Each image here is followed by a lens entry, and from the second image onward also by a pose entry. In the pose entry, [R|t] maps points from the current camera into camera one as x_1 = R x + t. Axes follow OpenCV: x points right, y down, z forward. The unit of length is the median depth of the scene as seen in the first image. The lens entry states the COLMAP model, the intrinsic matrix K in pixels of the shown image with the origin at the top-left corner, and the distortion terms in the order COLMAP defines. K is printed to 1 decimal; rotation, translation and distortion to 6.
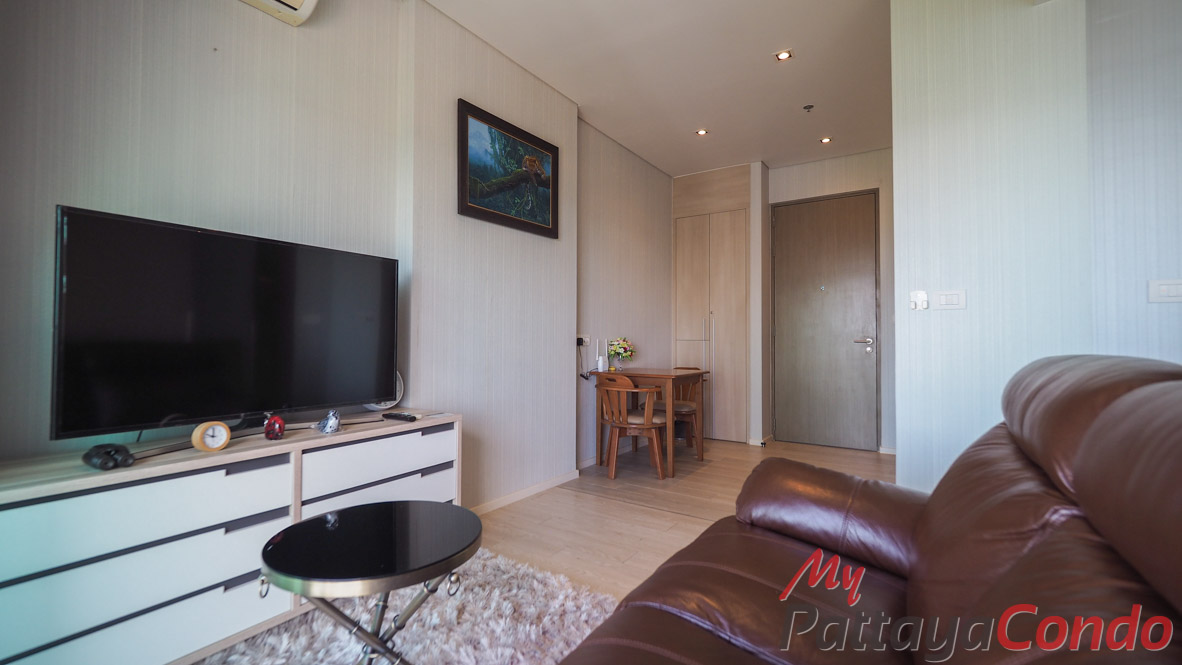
lens RADIAL K [[503.6, 0, 585.5], [0, 503.6, 329.2], [0, 0, 1]] dist [-0.002815, -0.000800]
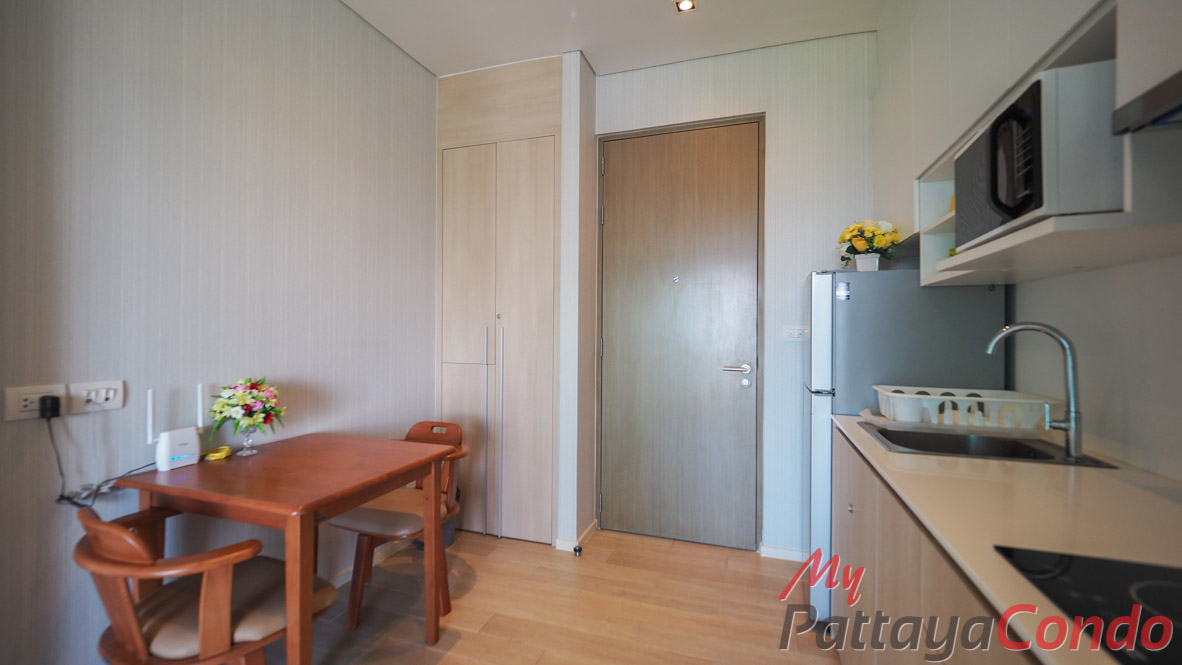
lens RADIAL K [[503.6, 0, 589.8], [0, 503.6, 330.1], [0, 0, 1]] dist [-0.002815, -0.000800]
pose [[0.961890, 0.001446, 0.273434, 0.204464], [-0.008145, 0.999694, 0.023364, -0.032819], [-0.273317, -0.024701, 0.961607, 0.441301]]
